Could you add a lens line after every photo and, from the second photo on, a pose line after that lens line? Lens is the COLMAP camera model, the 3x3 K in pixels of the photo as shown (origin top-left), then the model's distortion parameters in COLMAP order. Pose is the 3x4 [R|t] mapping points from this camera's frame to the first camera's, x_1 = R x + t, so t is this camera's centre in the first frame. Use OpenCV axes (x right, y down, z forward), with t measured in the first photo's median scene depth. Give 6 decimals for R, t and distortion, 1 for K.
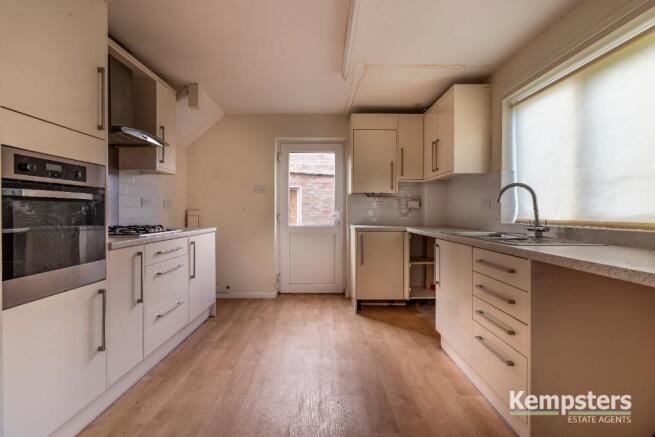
lens RADIAL K [[303.7, 0, 325.6], [0, 303.7, 214.7], [0, 0, 1]] dist [0.000457, 0.000392]
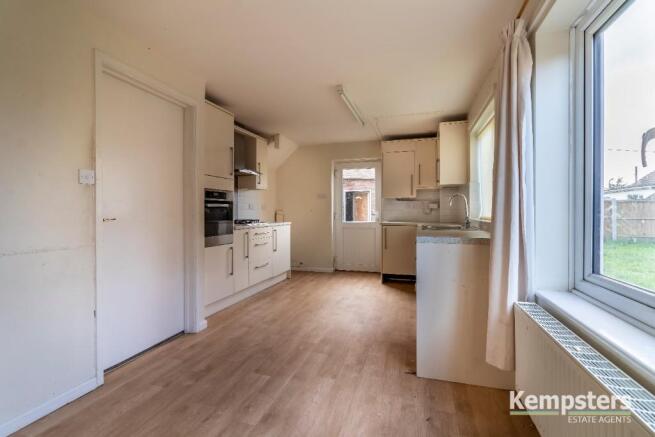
lens RADIAL K [[303.7, 0, 324.7], [0, 303.7, 212.6], [0, 0, 1]] dist [0.000457, 0.000392]
pose [[0.951368, -0.001587, -0.308053, 0.321153], [-0.000497, 0.999978, -0.006685, 0.004706], [0.308057, 0.006513, 0.951346, -0.487697]]
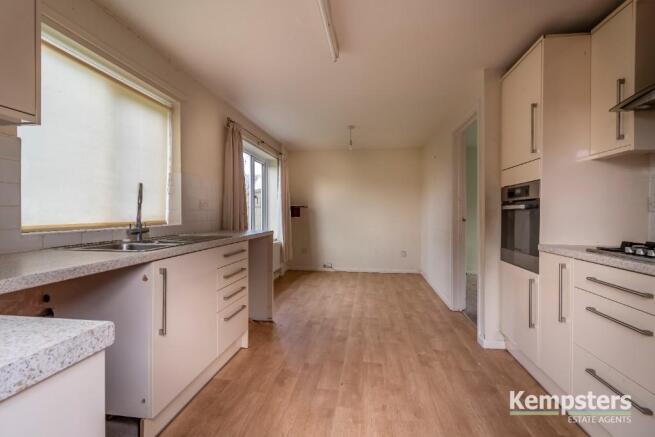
lens RADIAL K [[303.7, 0, 324.2], [0, 303.7, 215.6], [0, 0, 1]] dist [0.000457, 0.000392]
pose [[-0.987828, -0.007220, 0.155385, -0.037831], [-0.005082, 0.999887, 0.014151, -0.014409], [-0.155469, 0.013189, -0.987753, 1.276002]]
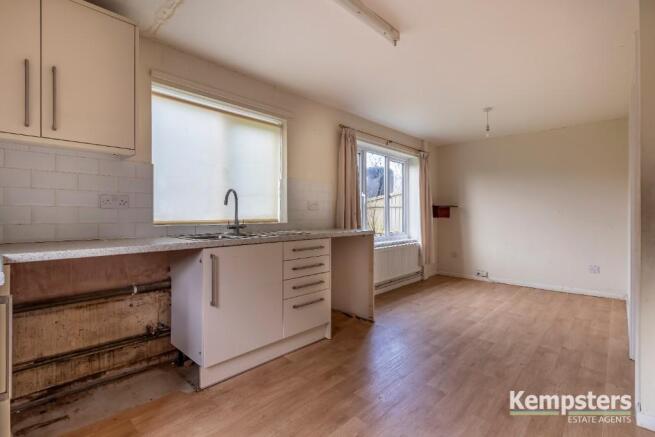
lens RADIAL K [[303.7, 0, 337.6], [0, 303.7, 216.4], [0, 0, 1]] dist [0.000457, 0.000392]
pose [[-0.729069, -0.007739, 0.684396, -0.334286], [0.002058, 0.999907, 0.013499, -0.008605], [-0.684437, 0.011250, -0.728985, 1.111824]]
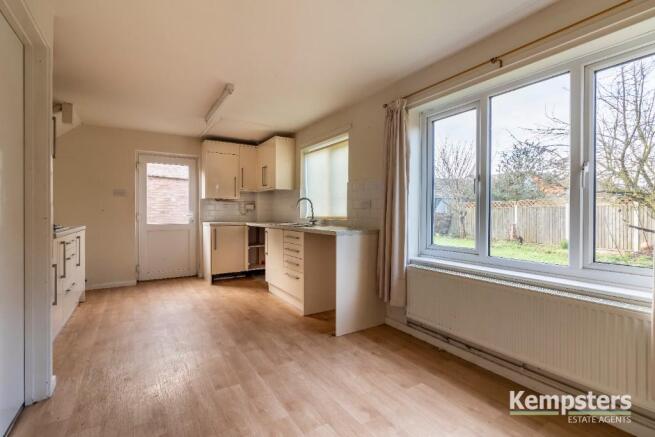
lens RADIAL K [[303.7, 0, 324.2], [0, 303.7, 216.1], [0, 0, 1]] dist [0.000457, 0.000392]
pose [[0.854826, -0.007183, 0.518866, -0.200768], [0.004892, 0.999971, 0.005784, 0.003376], [-0.518892, -0.002406, 0.854836, -0.528311]]
